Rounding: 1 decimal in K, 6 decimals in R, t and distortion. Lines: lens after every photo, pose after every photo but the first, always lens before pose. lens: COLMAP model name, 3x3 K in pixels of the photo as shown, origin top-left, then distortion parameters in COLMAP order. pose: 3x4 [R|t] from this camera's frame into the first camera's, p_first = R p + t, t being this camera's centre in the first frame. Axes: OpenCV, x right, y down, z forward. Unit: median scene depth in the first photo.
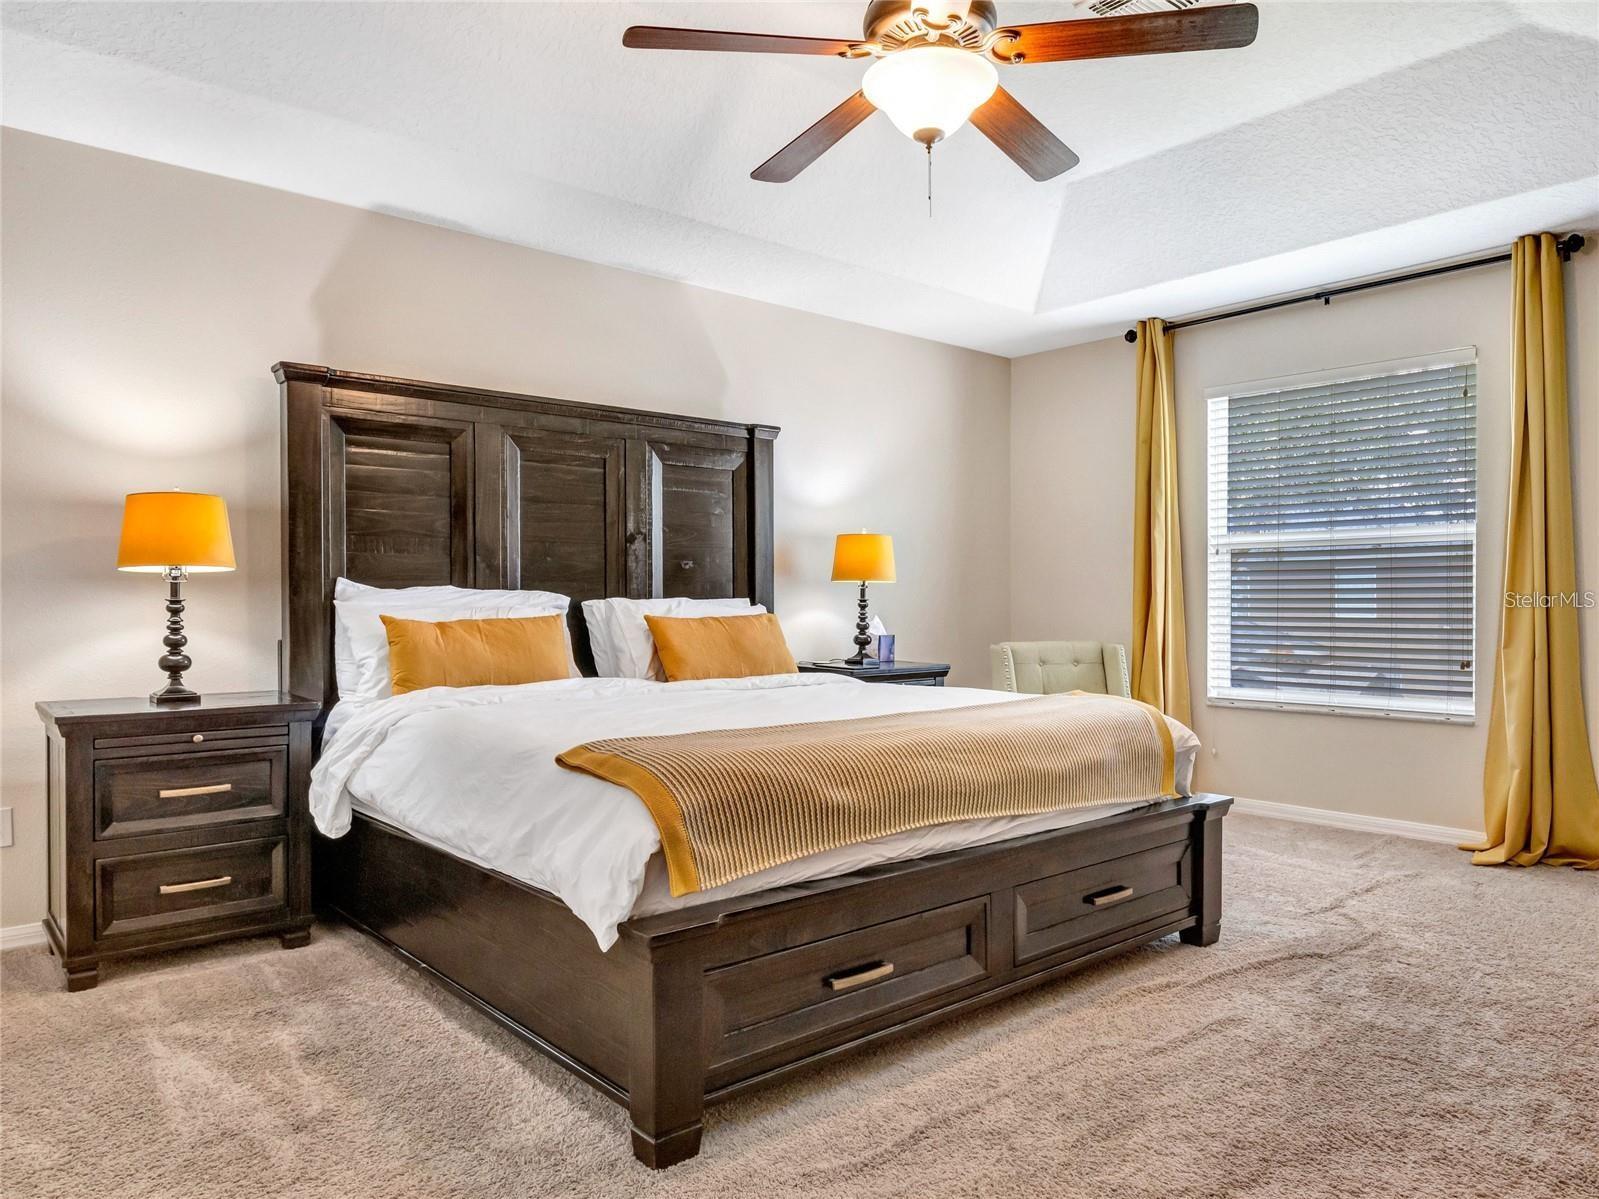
lens RADIAL K [[1104.7, 0, 805.8], [0, 1104.7, 596.8], [0, 0, 1]] dist [0.001015, 0.006317]
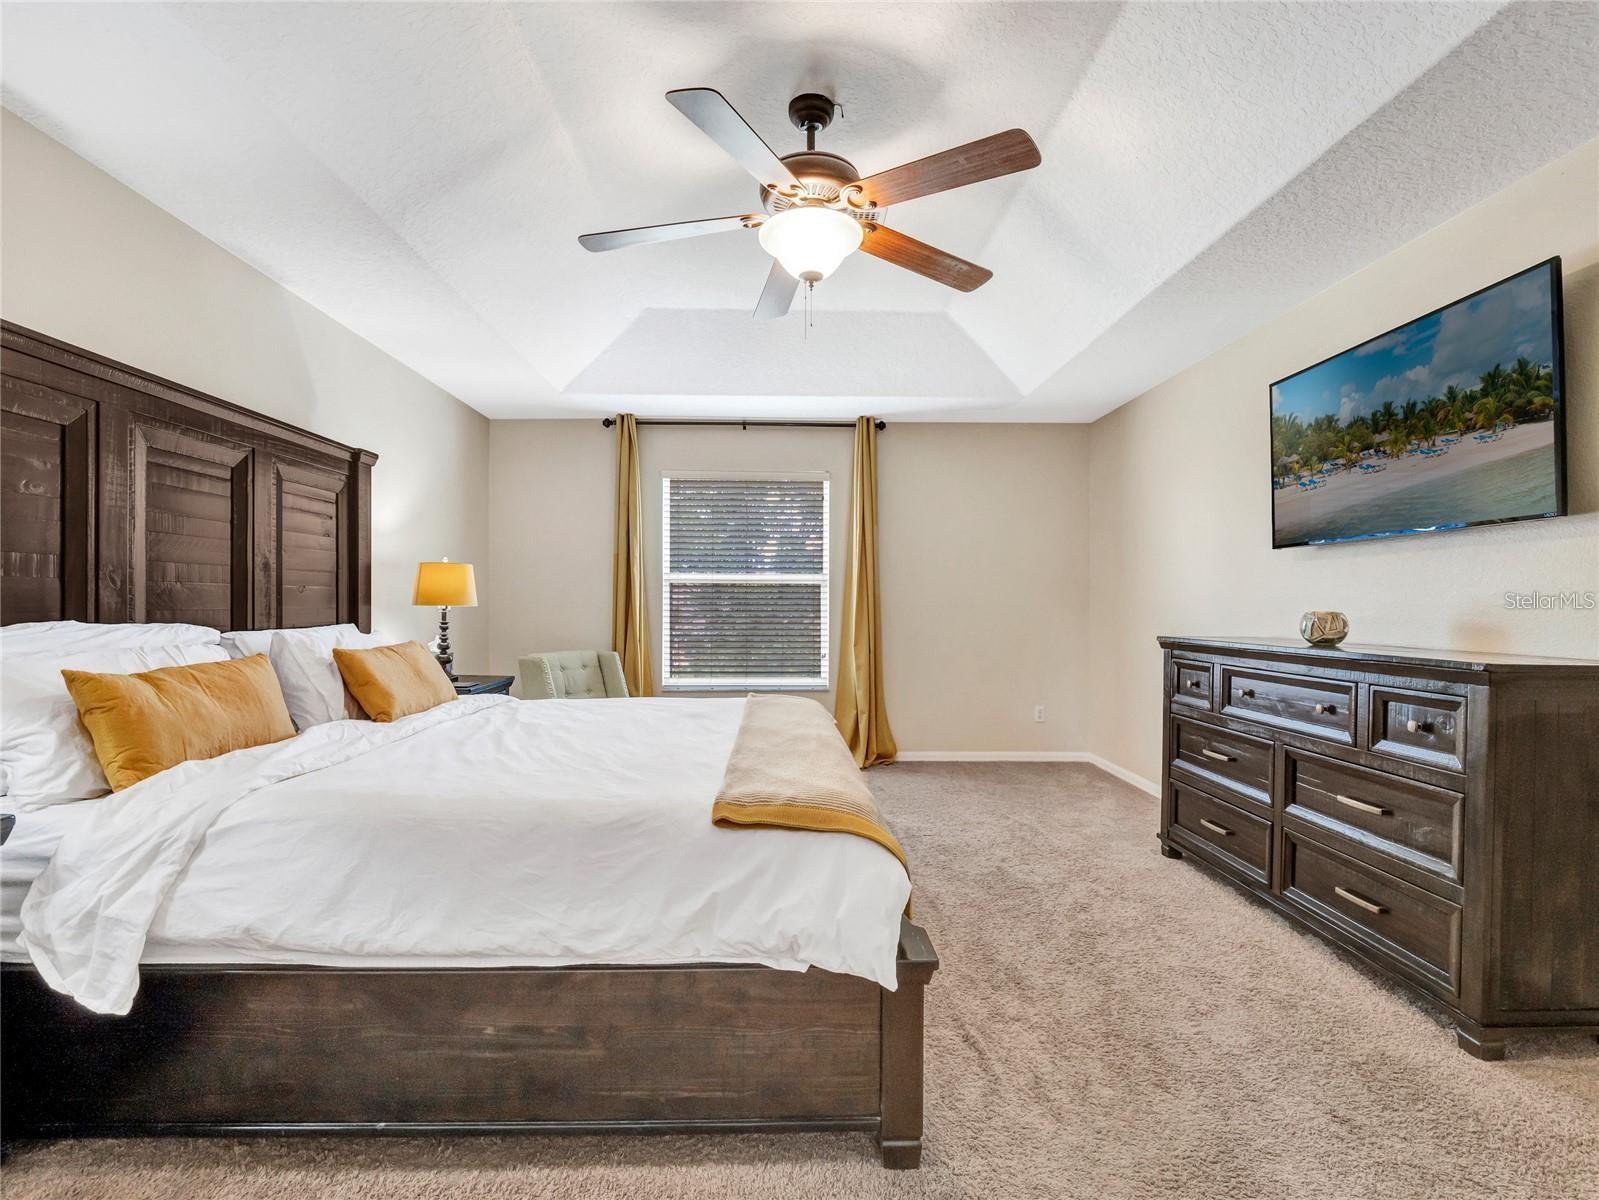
lens RADIAL K [[775.8, 0, 802.4], [0, 775.8, 601.7], [0, 0, 1]] dist [-0.009449, -0.002642]
pose [[0.629230, 0.005598, 0.777199, -0.382634], [-0.008470, 0.999964, -0.000346, -0.024514], [-0.777173, -0.006365, 0.629255, 0.281800]]
